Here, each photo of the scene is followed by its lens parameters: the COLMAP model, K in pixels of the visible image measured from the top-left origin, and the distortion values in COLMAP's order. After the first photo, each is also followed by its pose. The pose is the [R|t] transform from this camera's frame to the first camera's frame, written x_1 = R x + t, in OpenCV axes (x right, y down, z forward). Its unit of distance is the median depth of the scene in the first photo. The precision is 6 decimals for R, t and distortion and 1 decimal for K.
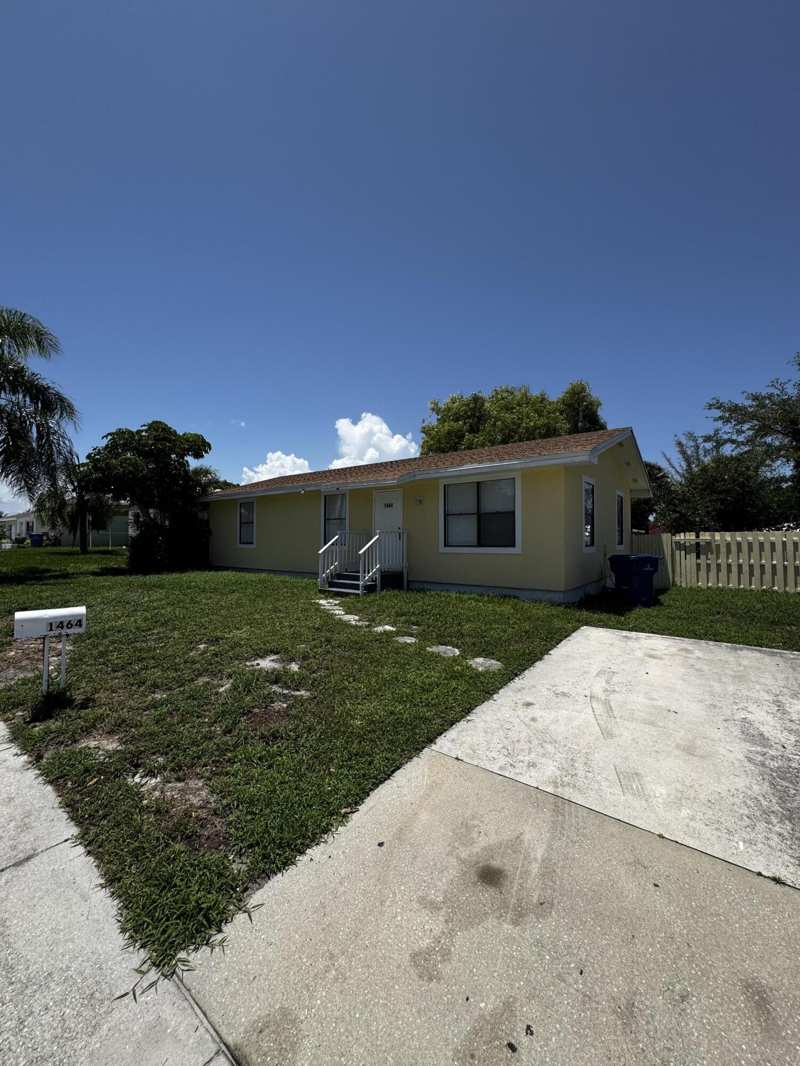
lens RADIAL K [[422.9, 0, 397.0], [0, 422.9, 530.7], [0, 0, 1]] dist [-0.002798, 0.000580]
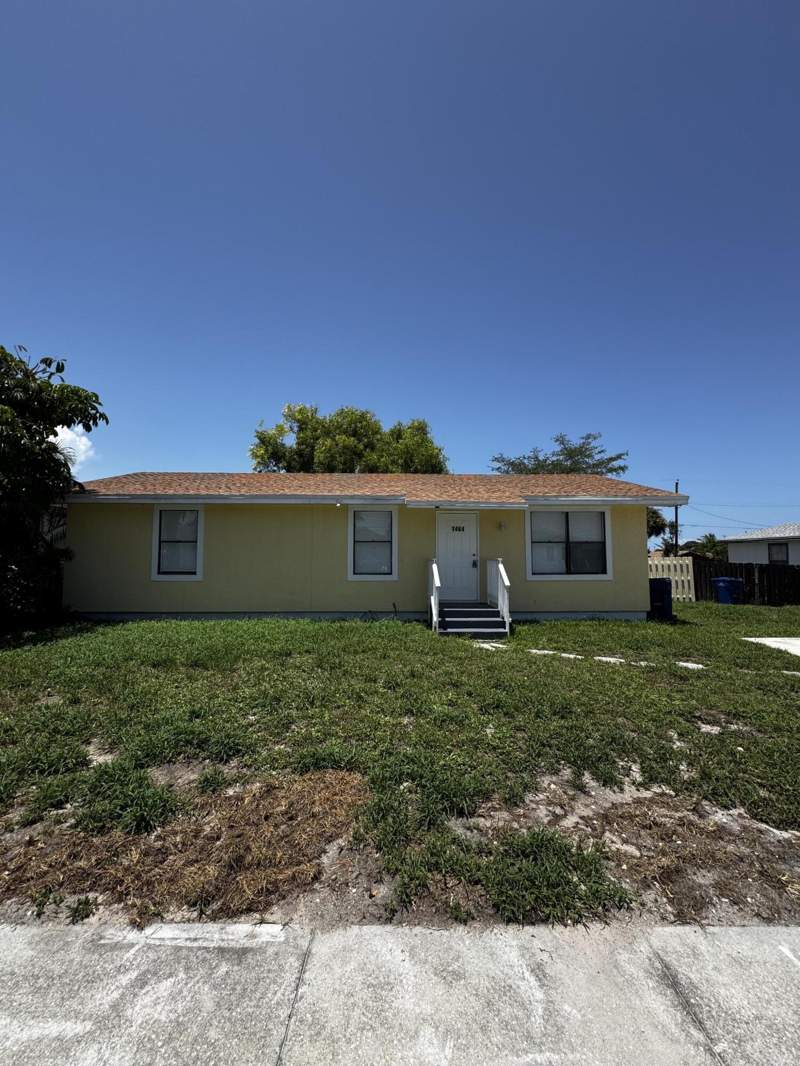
lens RADIAL K [[422.9, 0, 399.0], [0, 422.9, 535.7], [0, 0, 1]] dist [-0.002798, 0.000580]
pose [[0.761551, 0.038092, 0.646984, -0.718556], [-0.007314, 0.998713, -0.050192, -0.000471], [-0.648063, 0.033492, 0.760850, 0.426193]]
